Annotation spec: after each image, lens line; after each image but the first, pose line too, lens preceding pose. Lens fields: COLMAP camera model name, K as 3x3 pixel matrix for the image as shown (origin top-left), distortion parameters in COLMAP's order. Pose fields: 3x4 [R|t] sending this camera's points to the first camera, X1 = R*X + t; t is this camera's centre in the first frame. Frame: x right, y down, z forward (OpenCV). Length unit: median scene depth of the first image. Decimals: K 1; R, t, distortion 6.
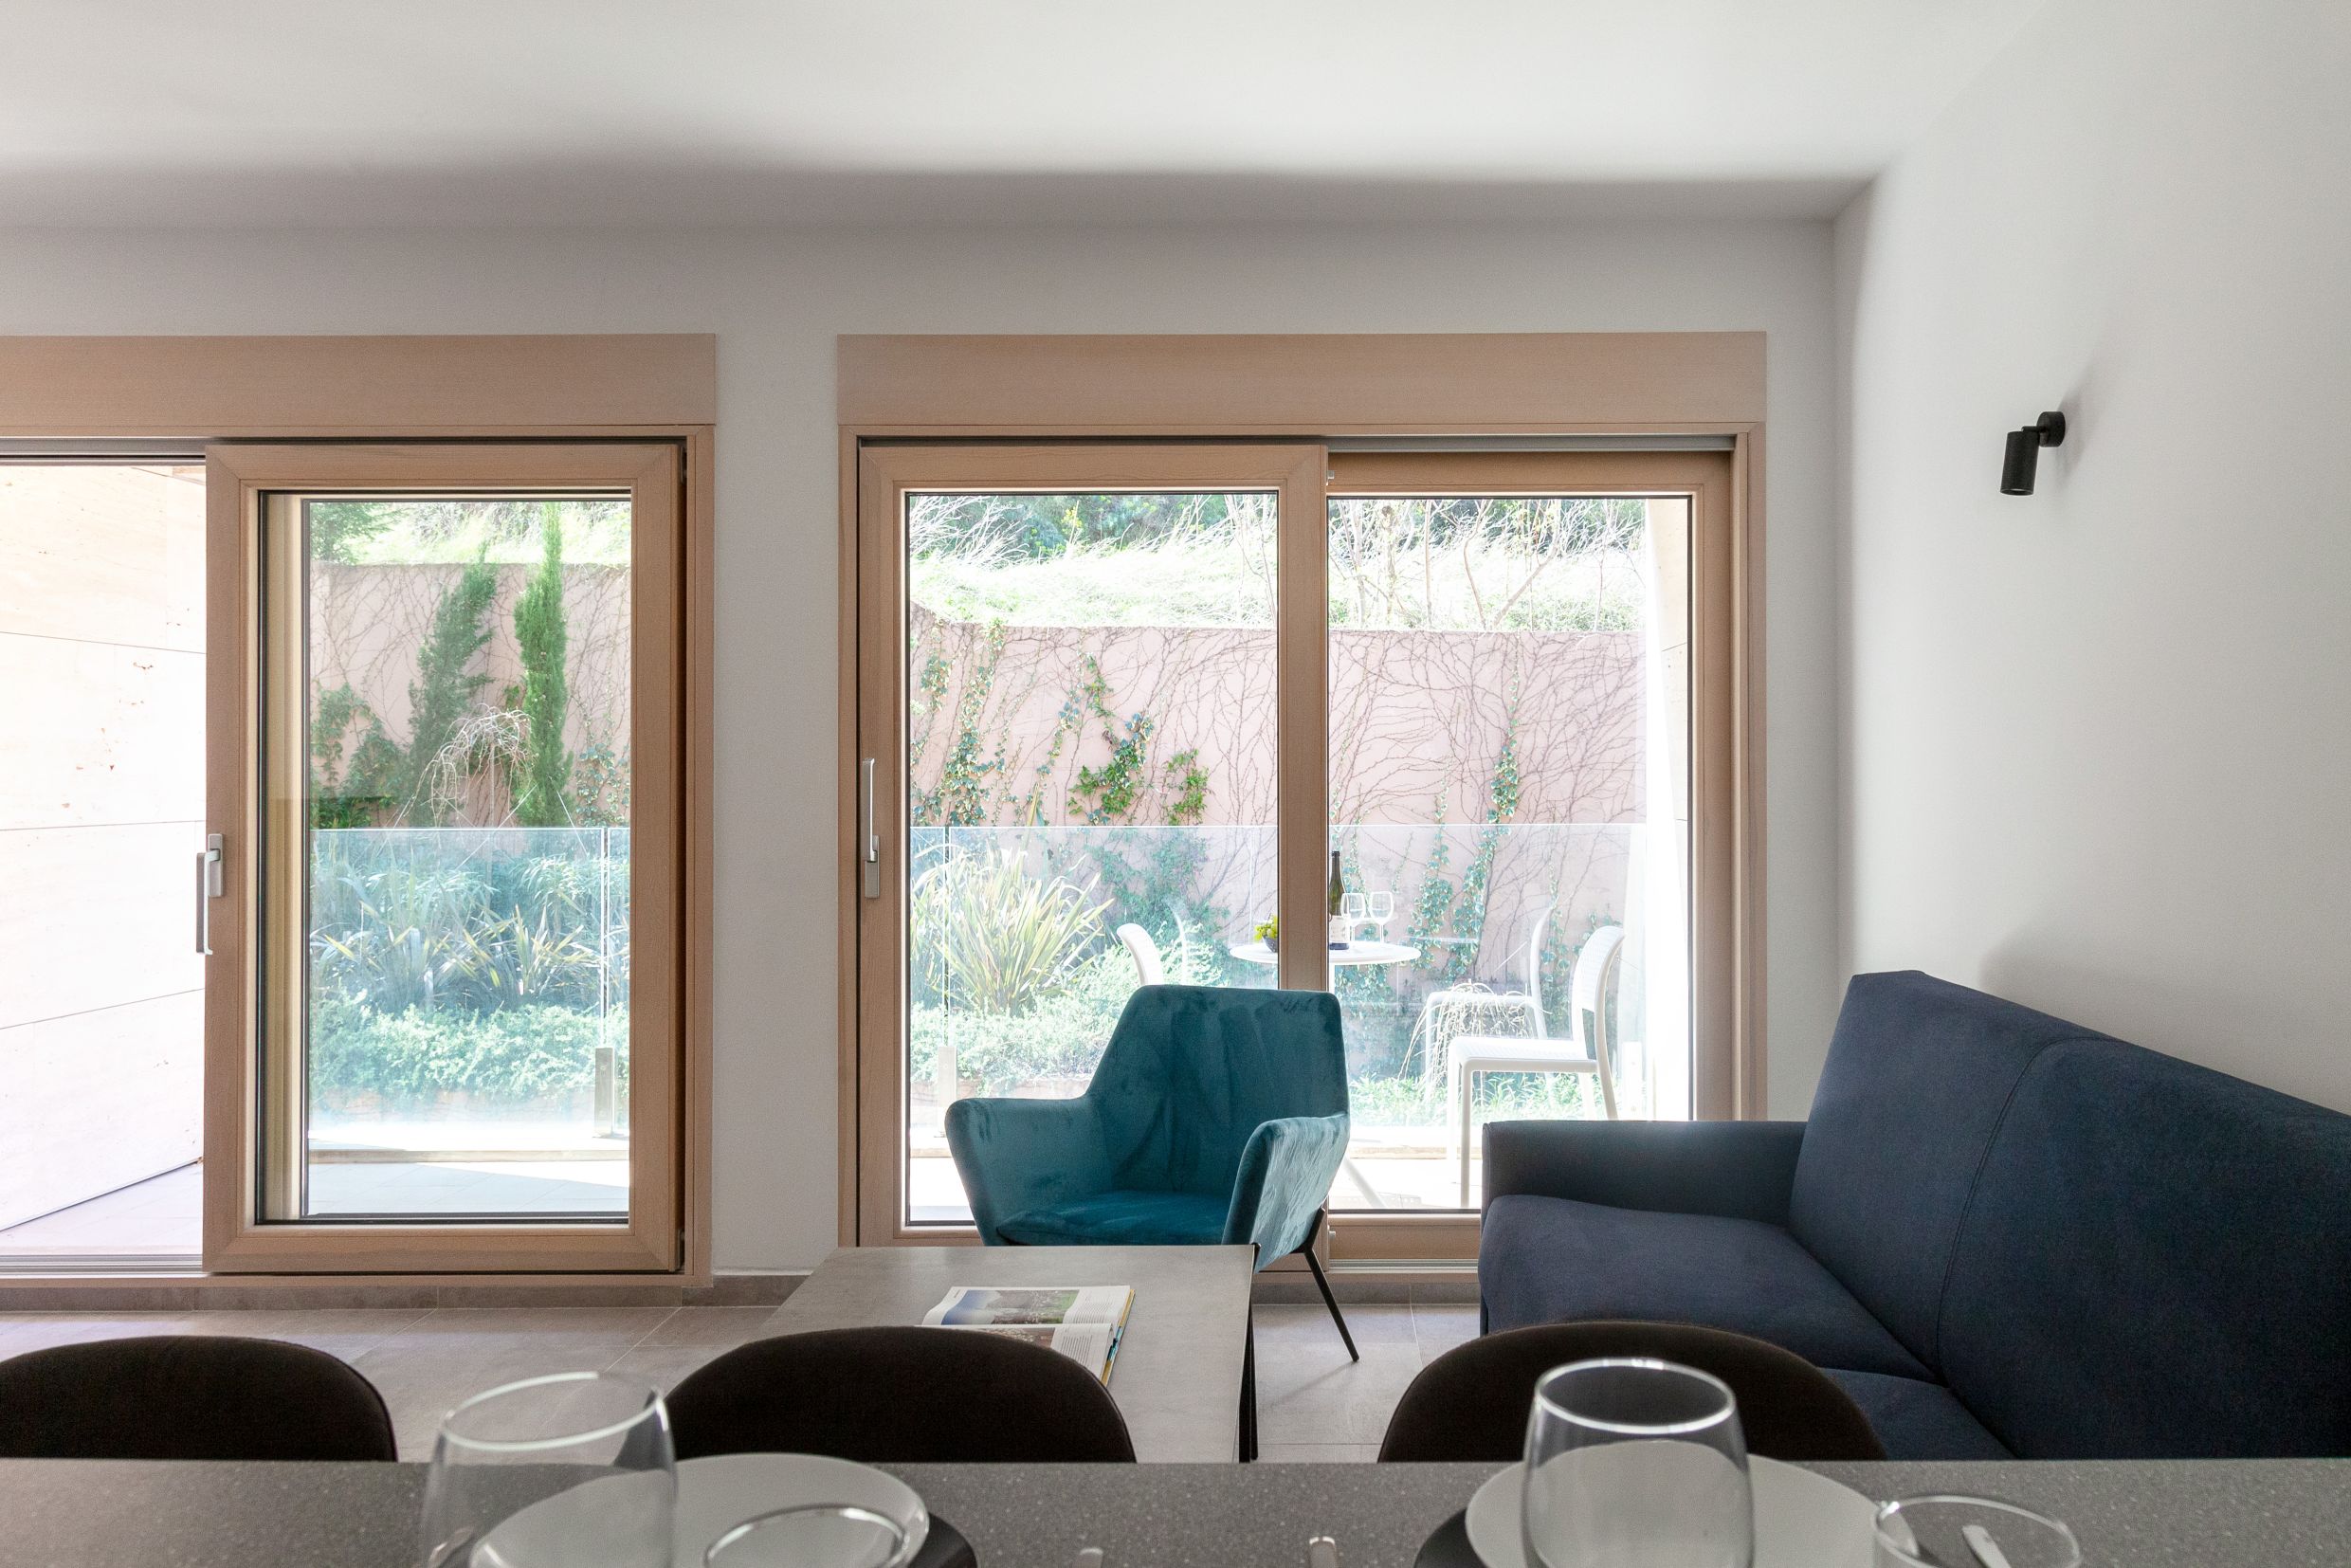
lens RADIAL K [[1795.4, 0, 1306.9], [0, 1795.4, 753.3], [0, 0, 1]] dist [0.005890, 0.006344]
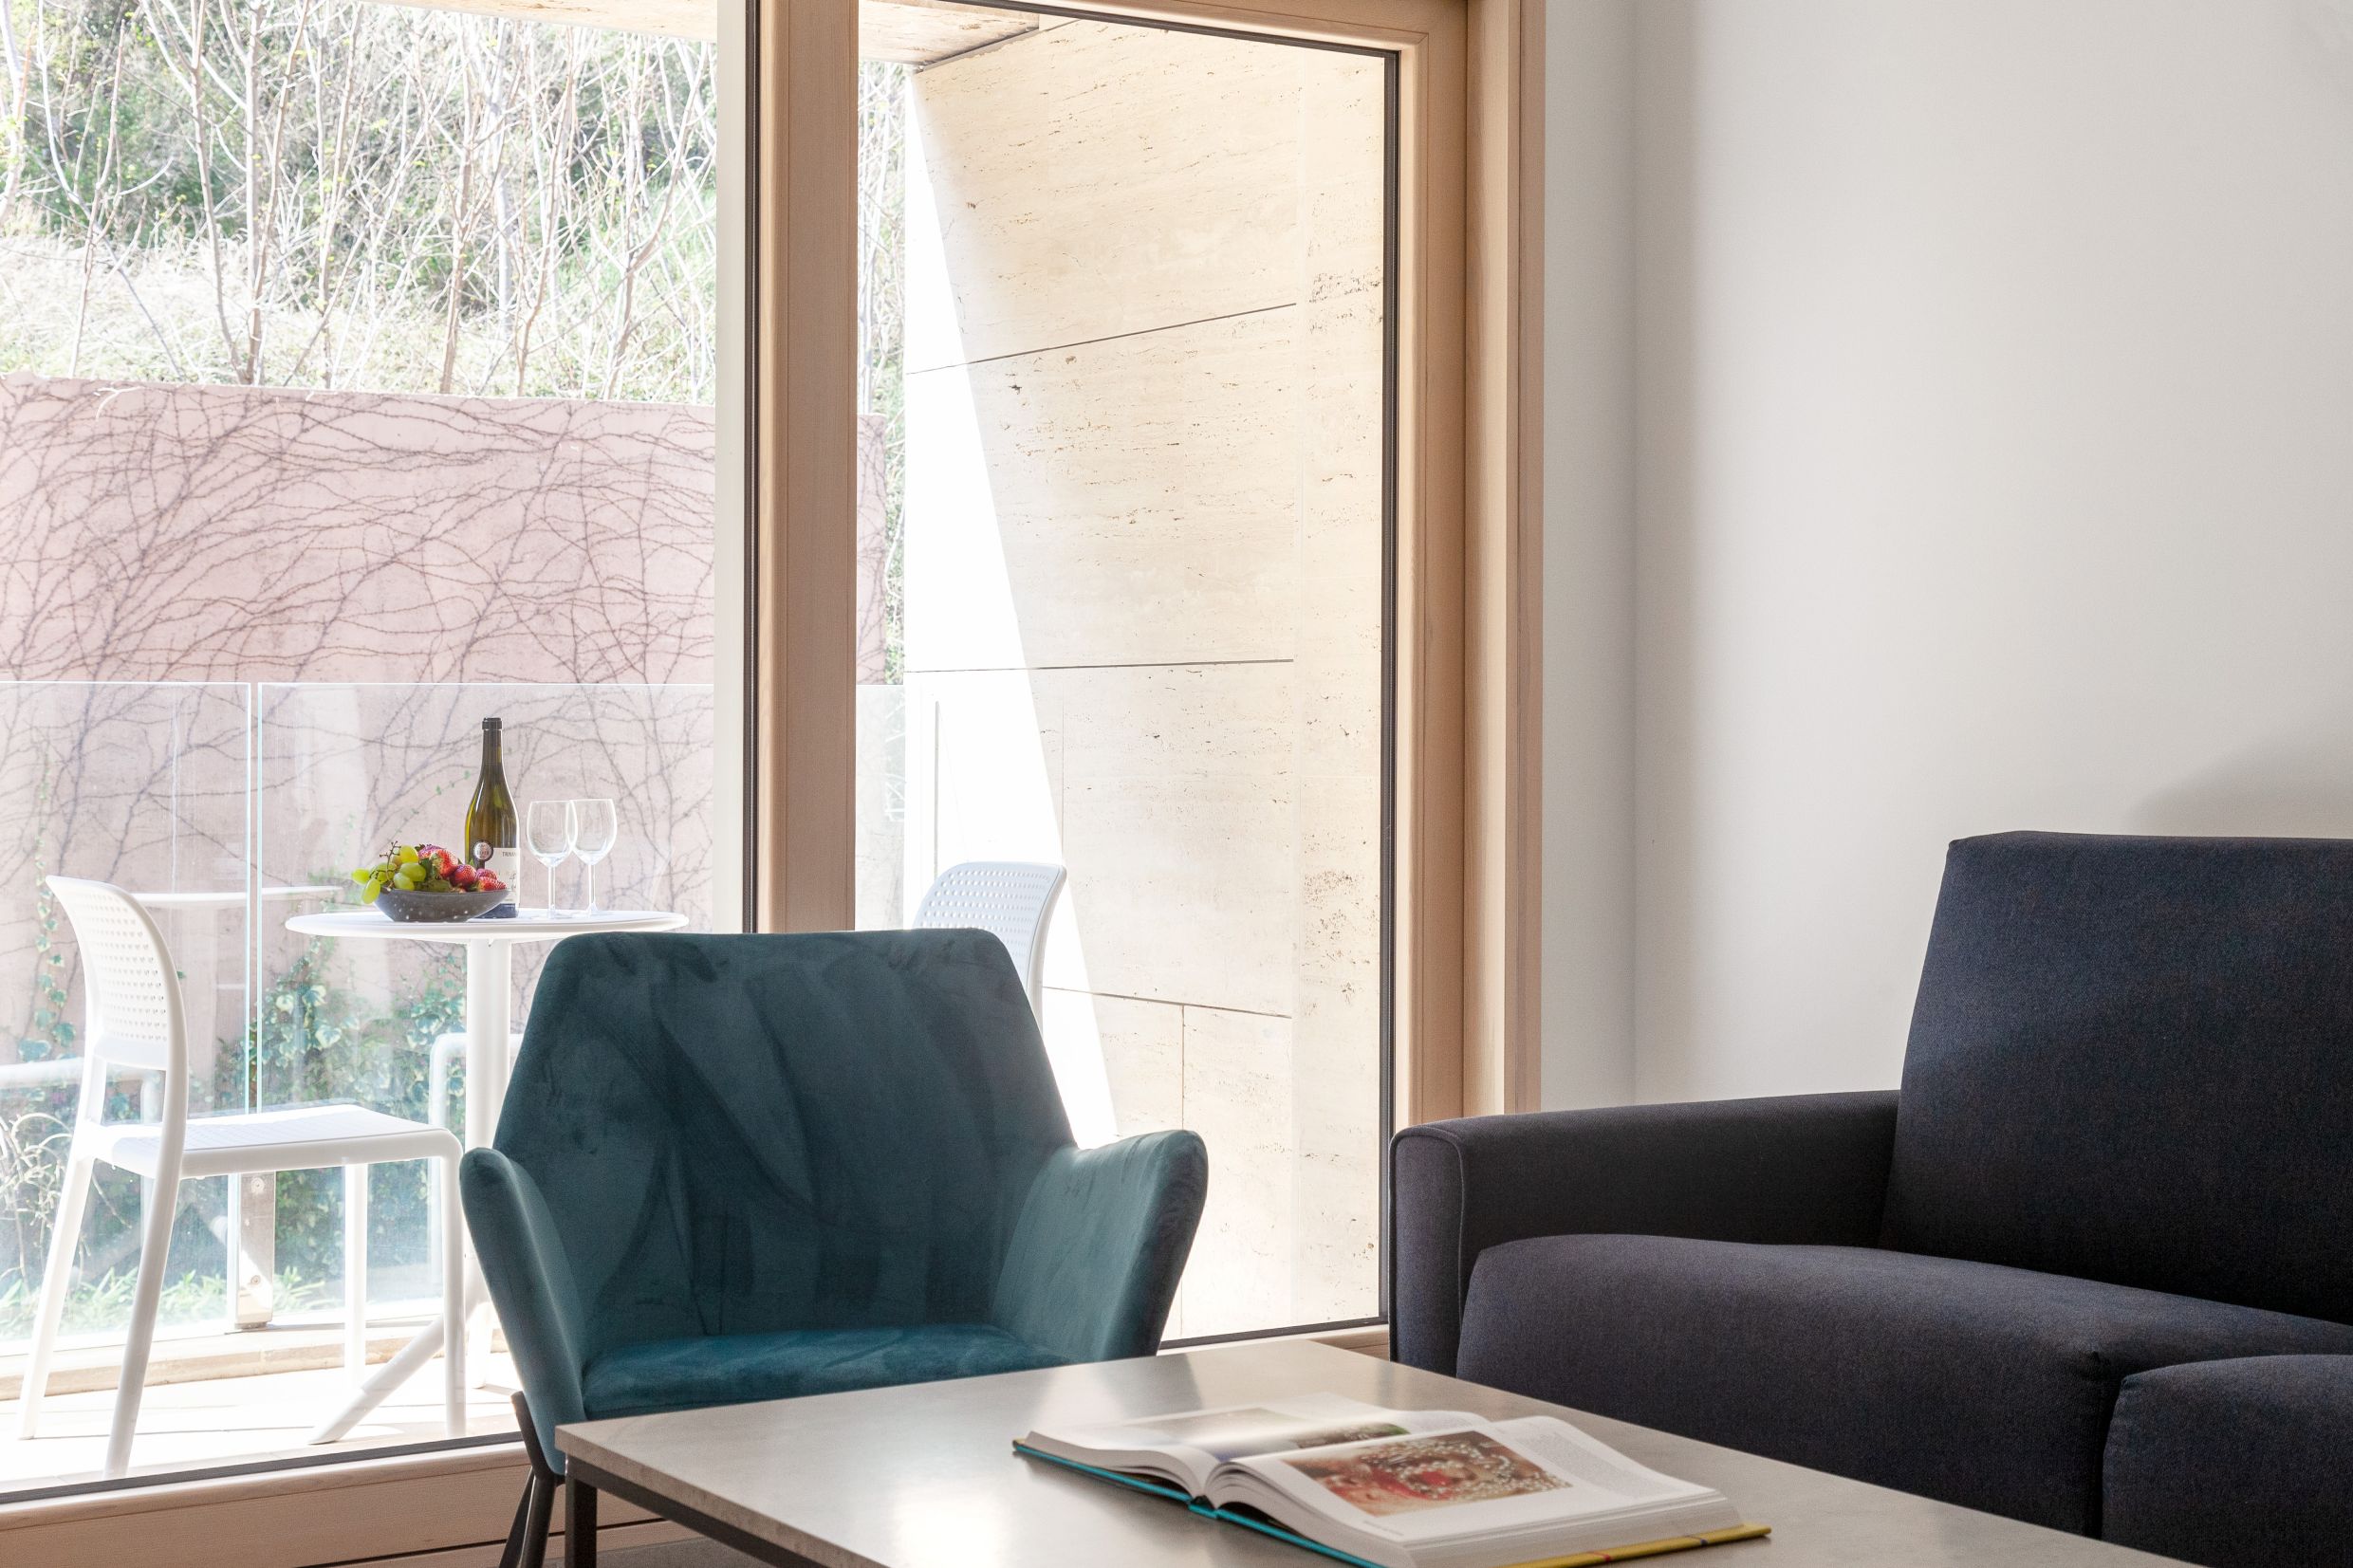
lens RADIAL K [[3610.0, 0, 1091.3], [0, 3610.0, 727.9], [0, 0, 1]] dist [0.017768, 0.063801]
pose [[0.835028, 0.008065, 0.550149, -0.482126], [-0.010475, 0.999944, 0.001240, 0.067155], [-0.550108, -0.006798, 0.835066, 0.105428]]
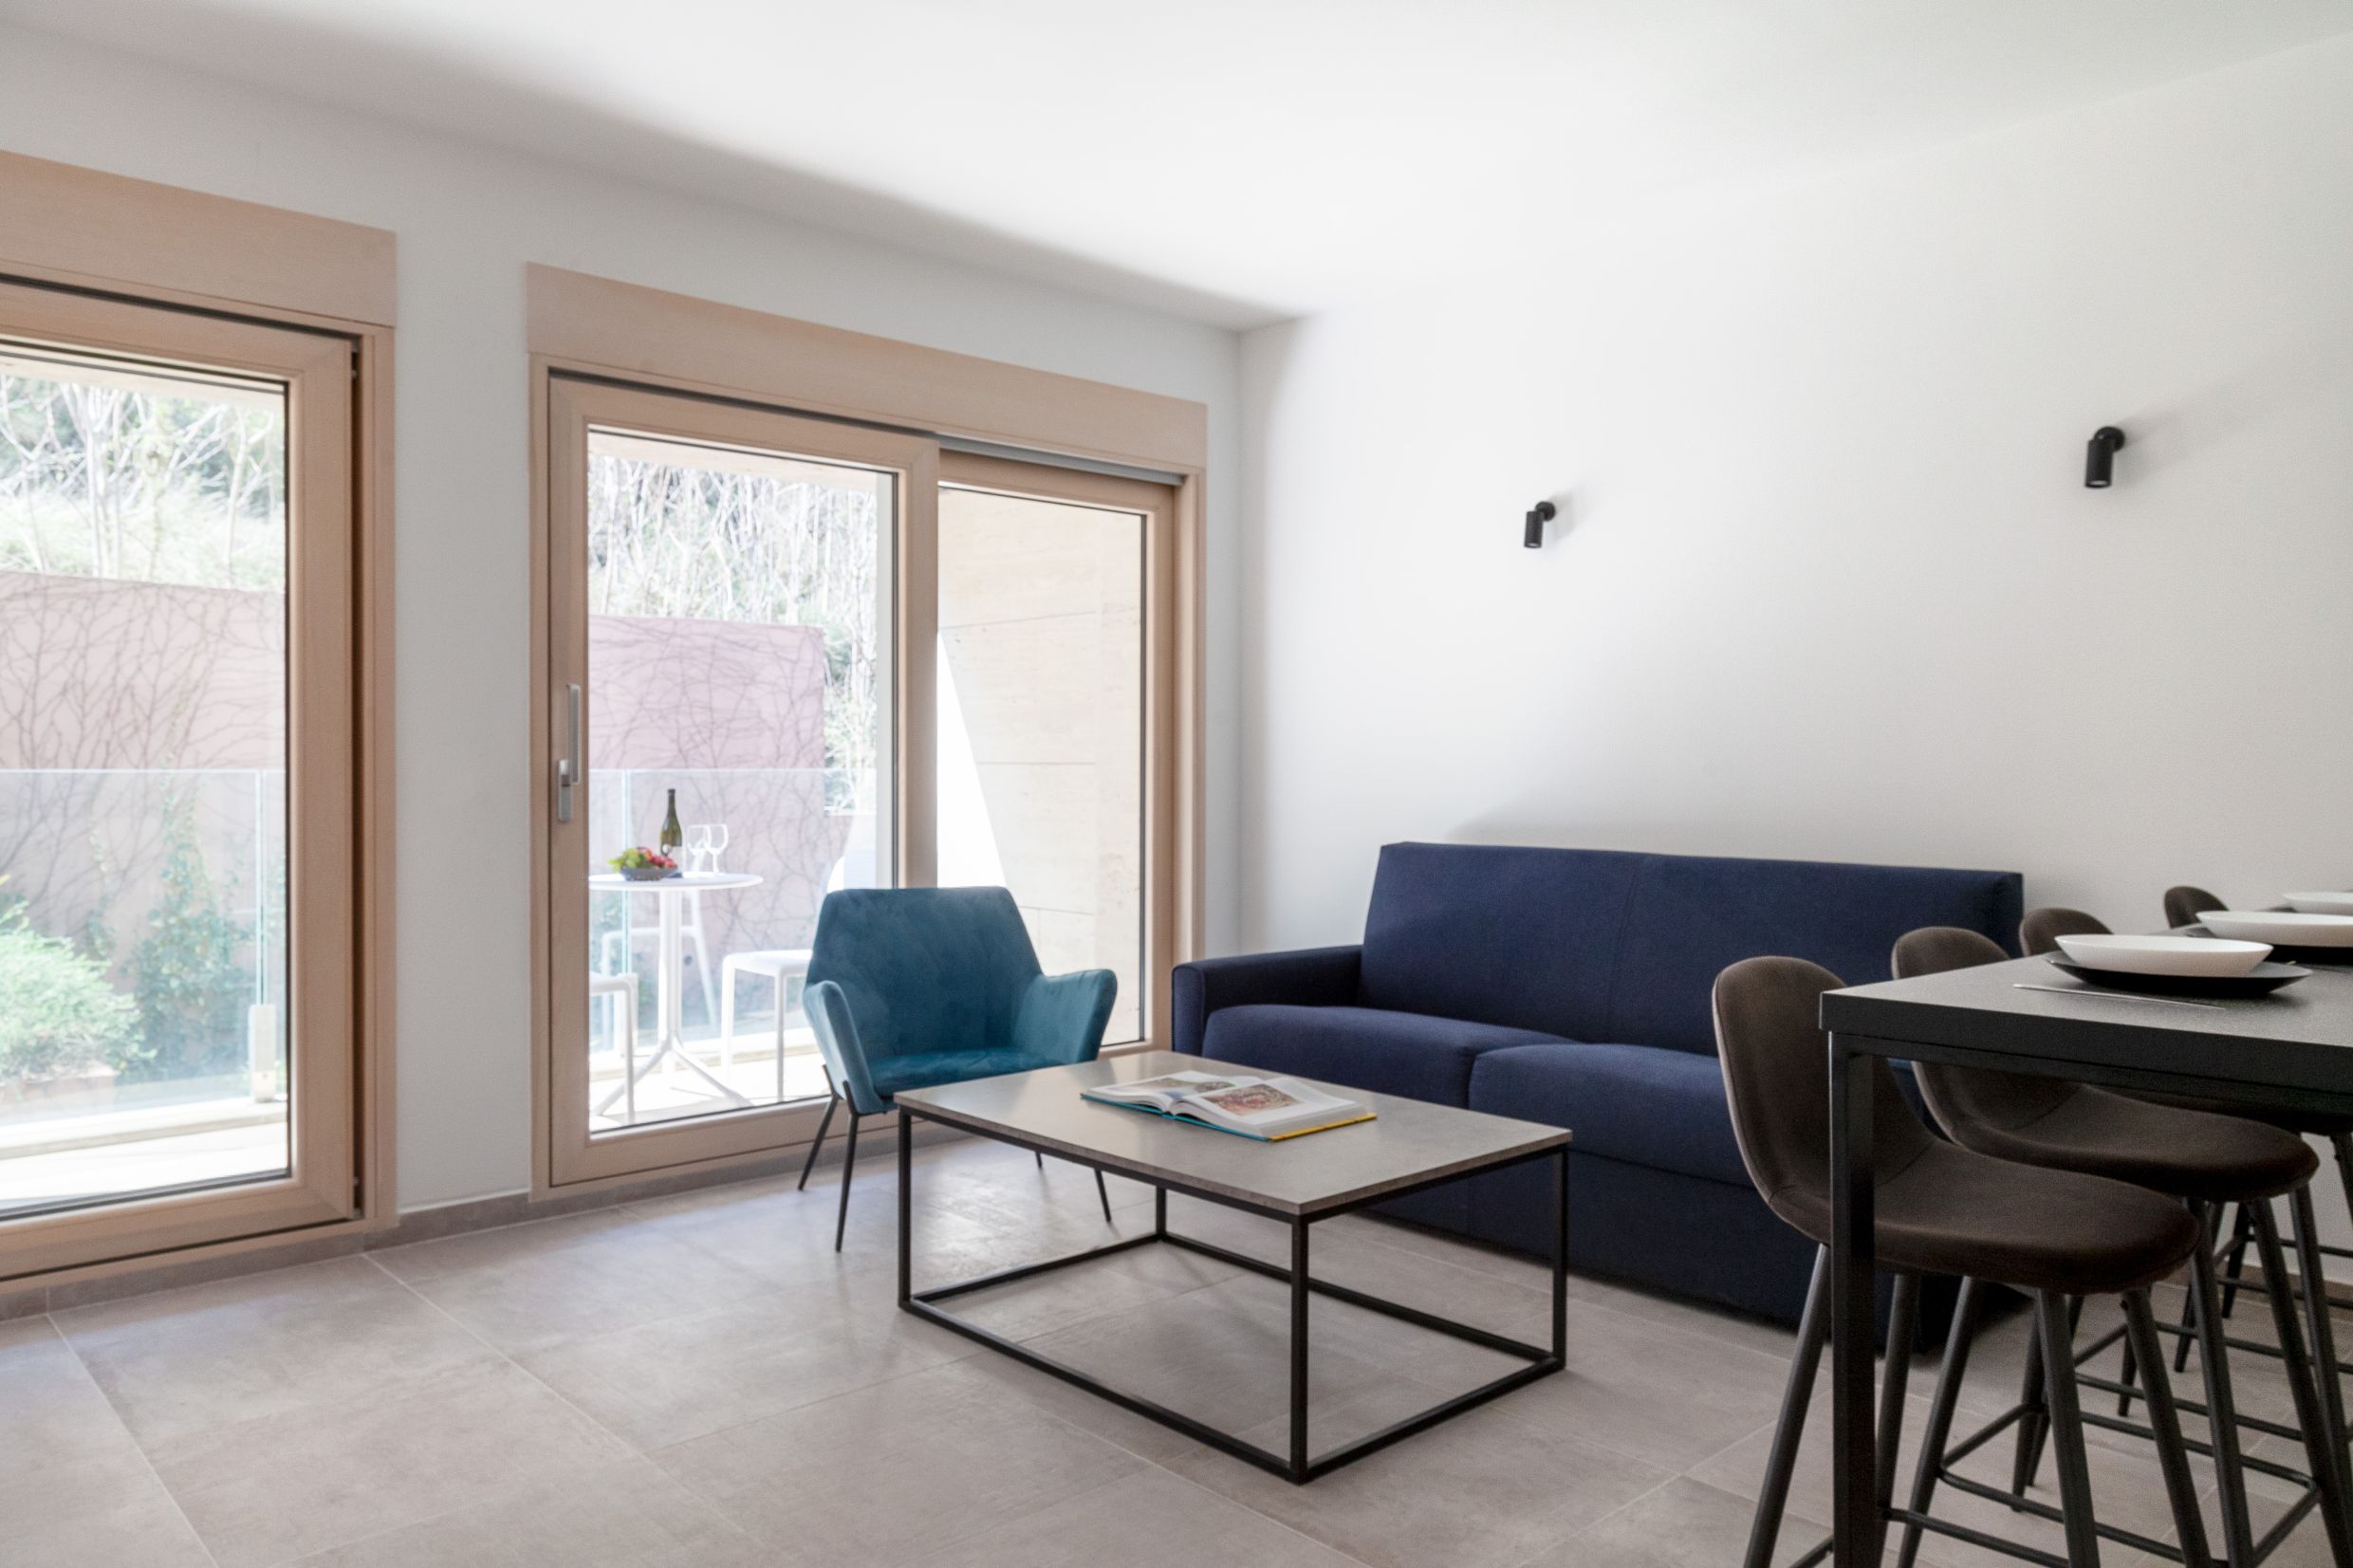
lens RADIAL K [[1701.8, 0, 1176.5], [0, 1701.8, 784.0], [0, 0, 1]] dist [-0.002272, 0.023463]
pose [[0.719668, -0.000461, 0.694318, -0.655360], [-0.014010, 0.999787, 0.015185, 0.039367], [-0.694177, -0.020656, 0.719508, 0.055960]]
